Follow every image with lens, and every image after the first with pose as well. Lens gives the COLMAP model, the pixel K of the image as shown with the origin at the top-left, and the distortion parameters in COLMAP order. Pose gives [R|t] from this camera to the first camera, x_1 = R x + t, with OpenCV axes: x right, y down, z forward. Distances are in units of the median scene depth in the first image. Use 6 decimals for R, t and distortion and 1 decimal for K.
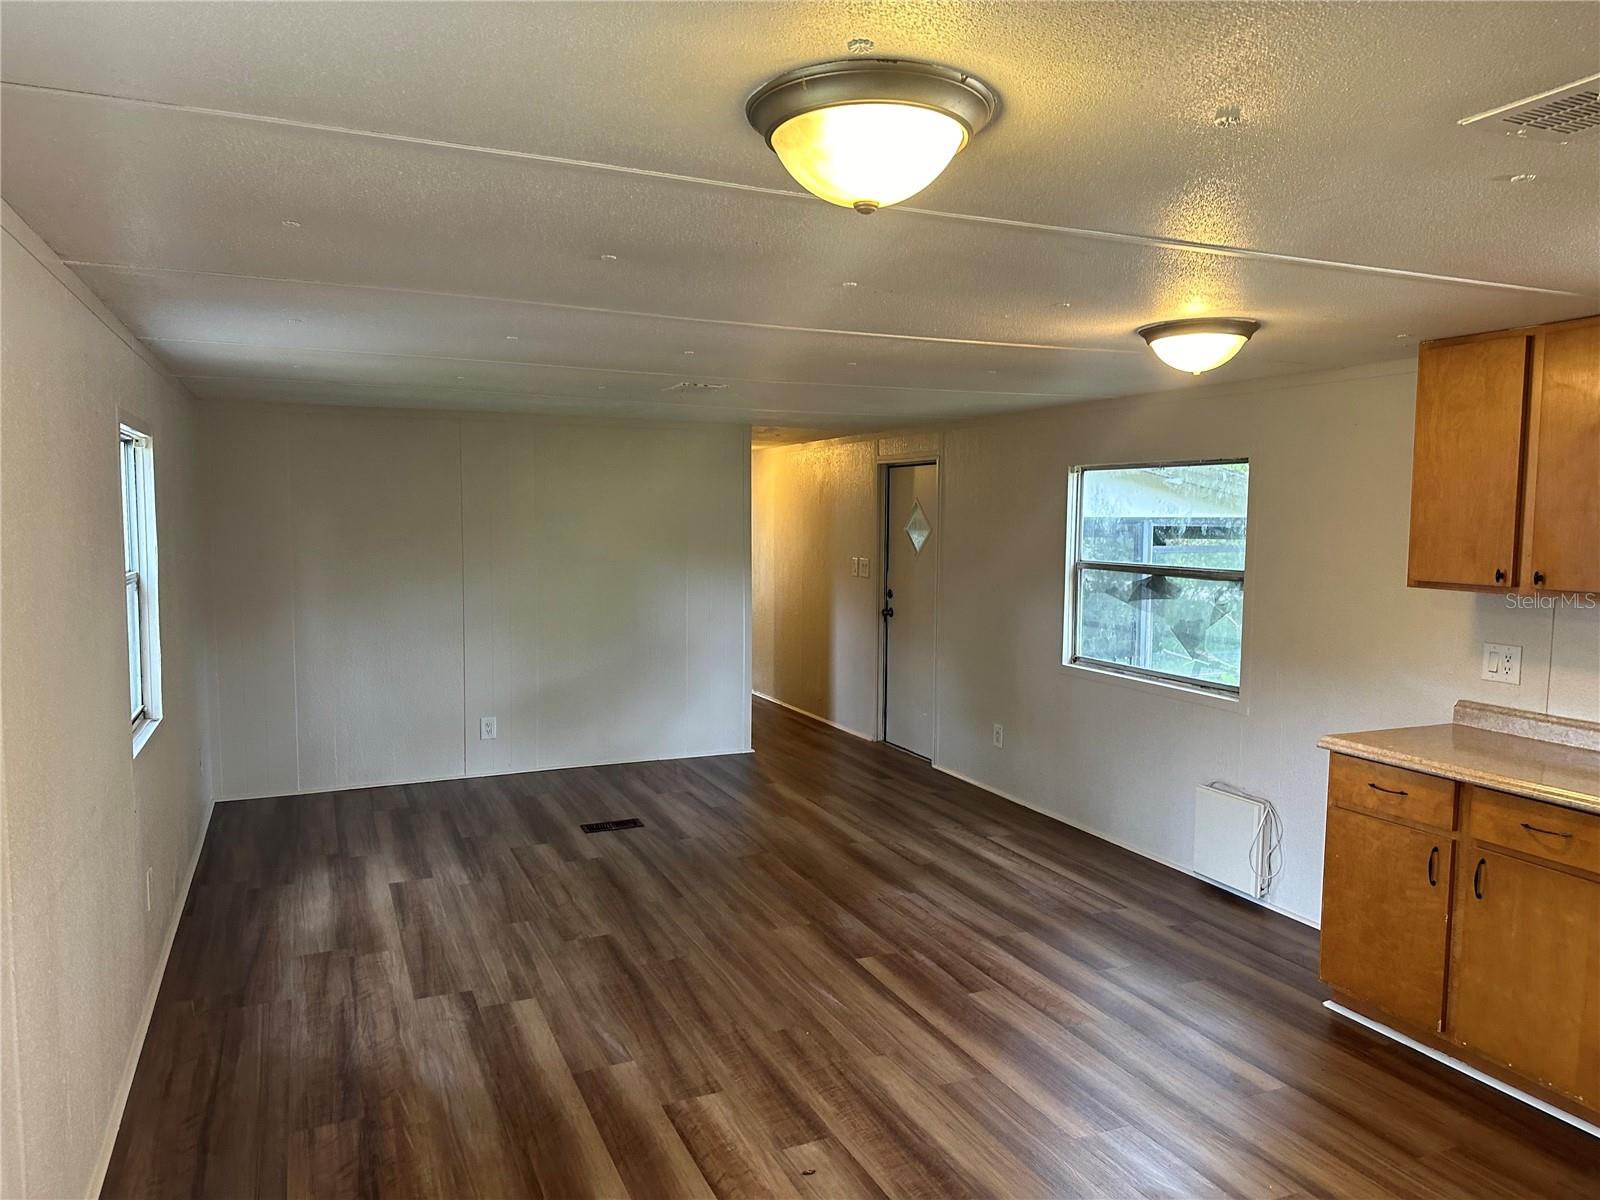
lens RADIAL K [[1104.8, 0, 800.0], [0, 1104.8, 600.0], [0, 0, 1]] dist [0.003428, 0.001775]
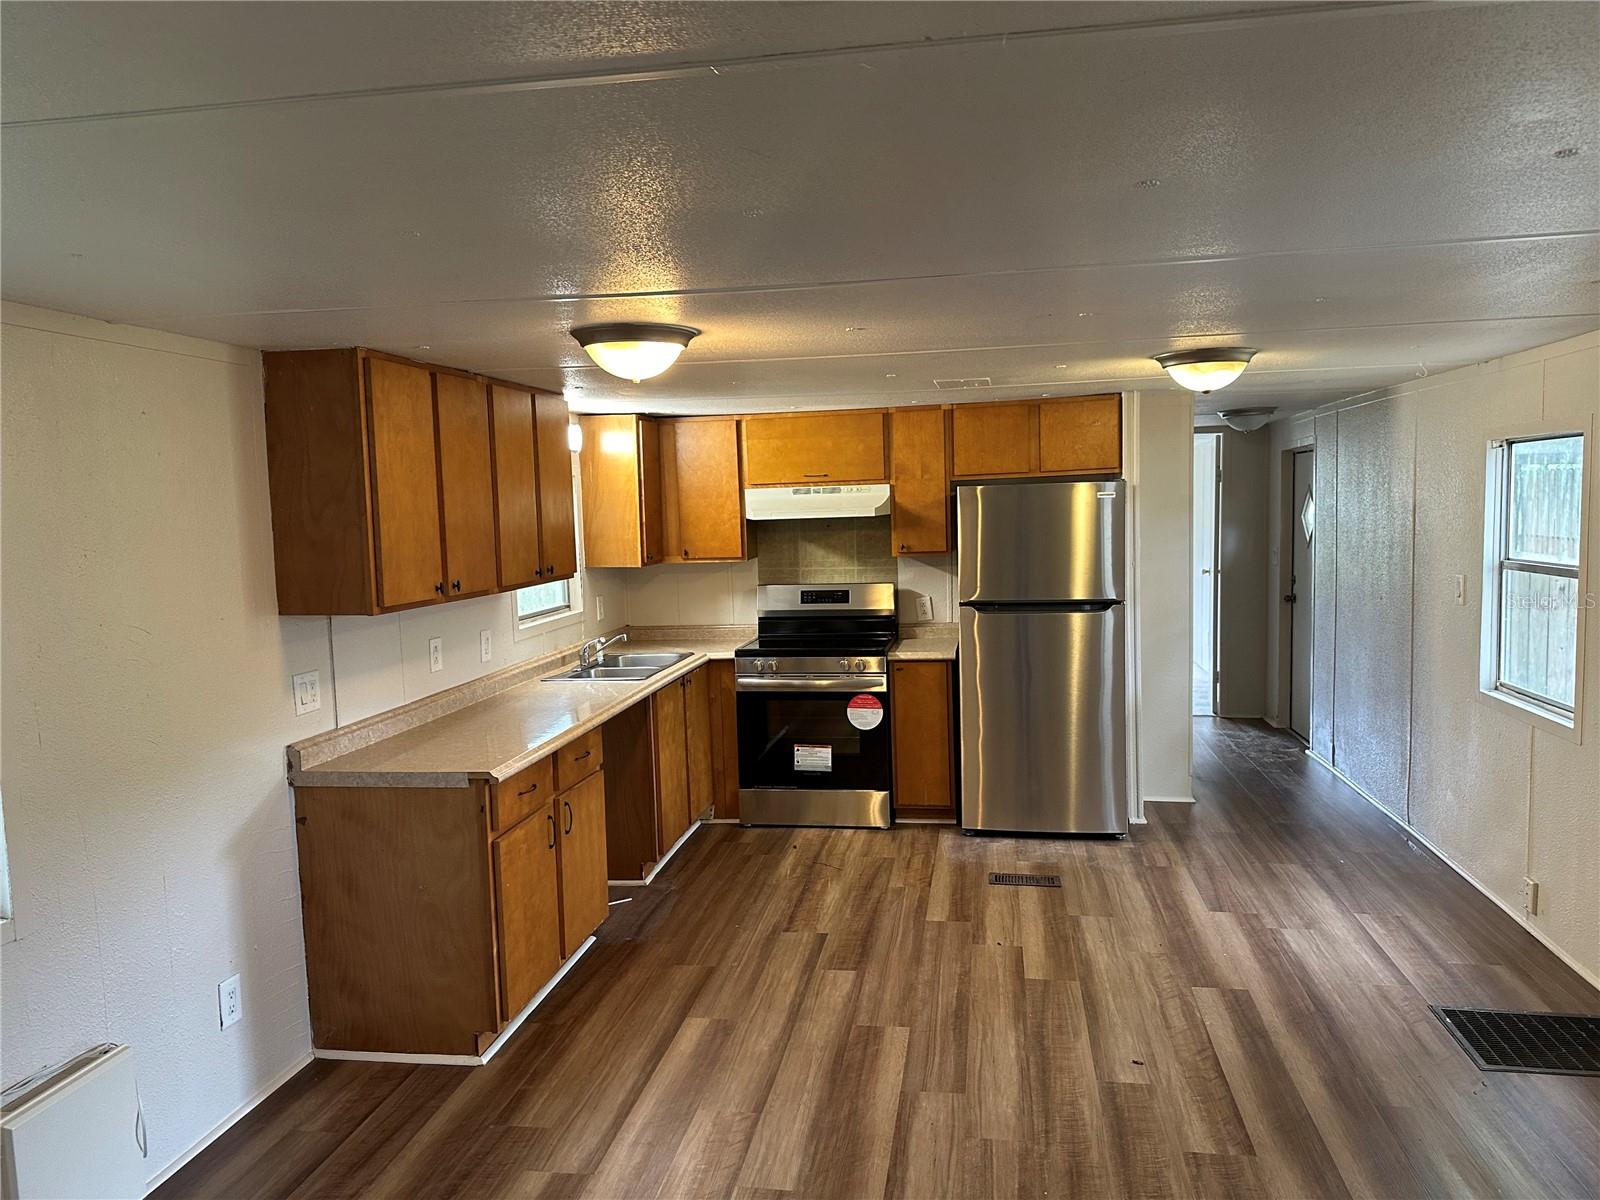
lens RADIAL K [[1119.8, 0, 814.1], [0, 1119.8, 597.5], [0, 0, 1]] dist [0.115667, -0.189533]
pose [[-0.841449, -0.029556, 0.539528, -0.301134], [0.063136, 0.986285, 0.152496, -0.169793], [-0.536635, 0.162381, -0.828043, 1.832490]]
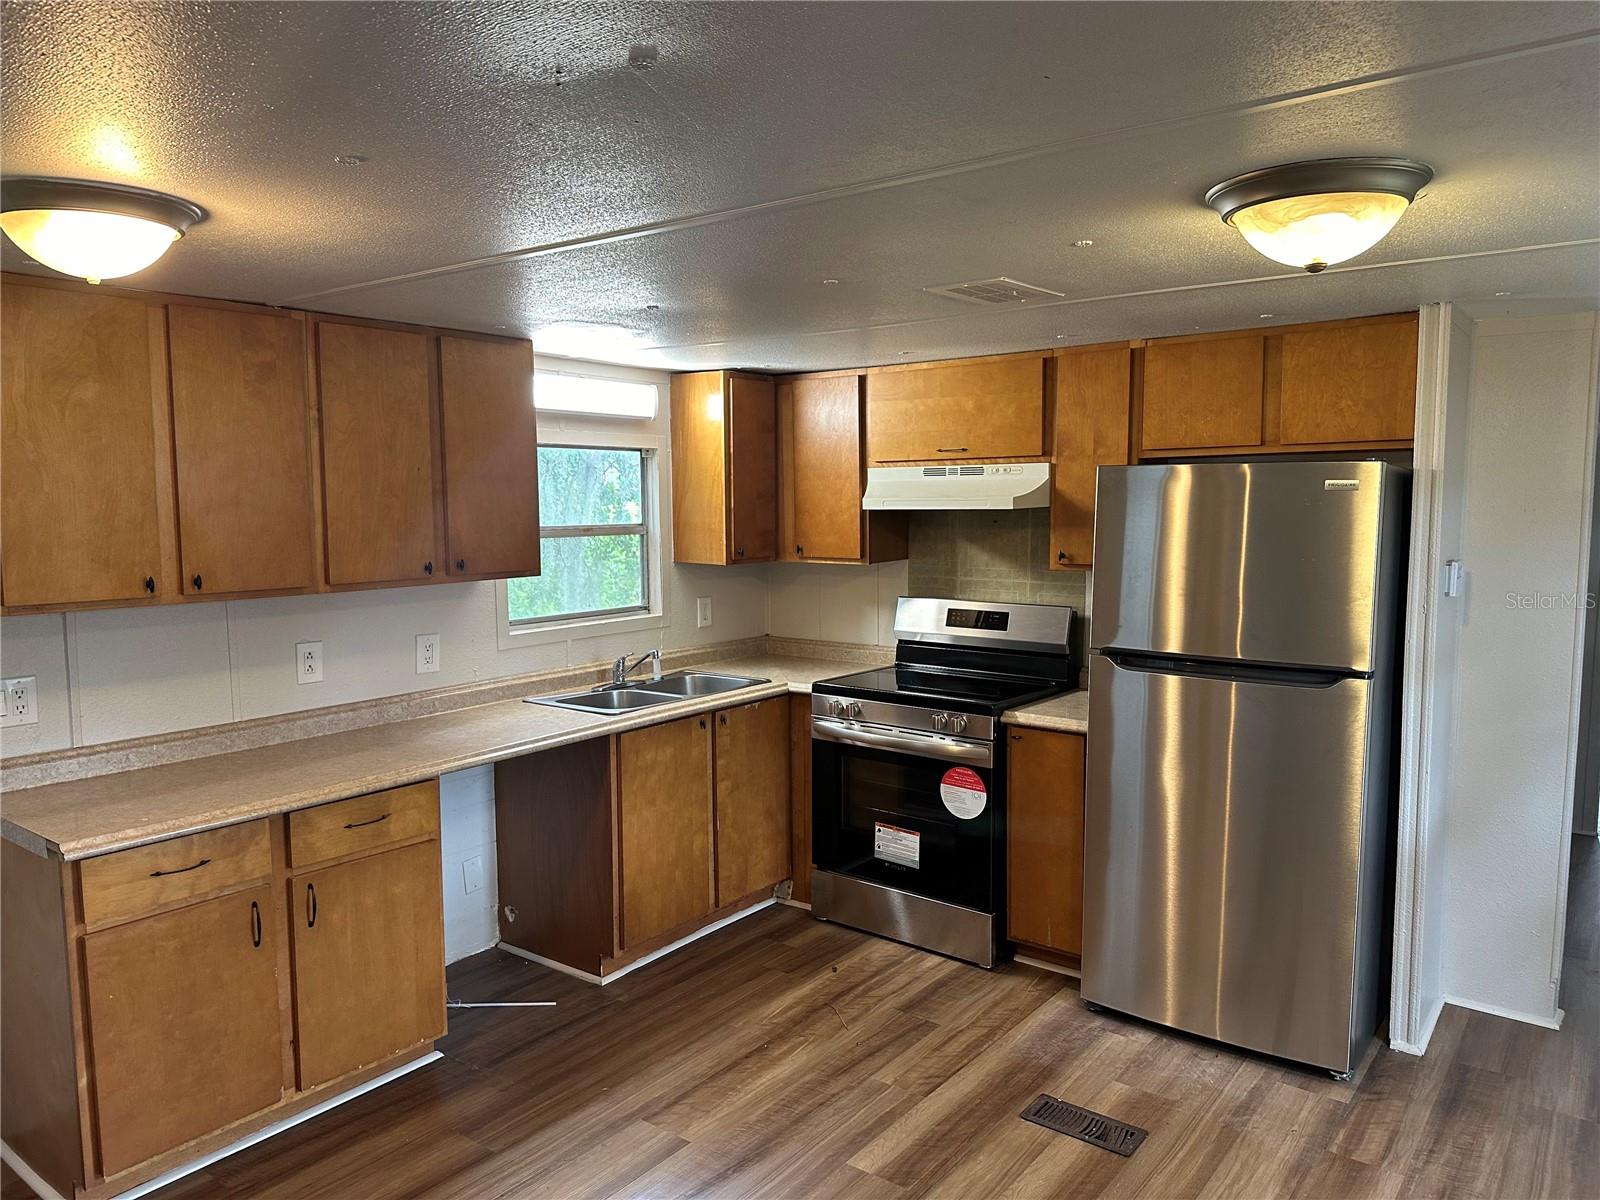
lens RADIAL K [[1119.8, 0, 814.1], [0, 1119.8, 597.5], [0, 0, 1]] dist [0.115667, -0.189533]
pose [[-0.488177, -0.085826, 0.868514, -0.386541], [0.066126, 0.988655, 0.134866, -0.101060], [-0.870236, 0.123270, -0.476963, 1.034720]]
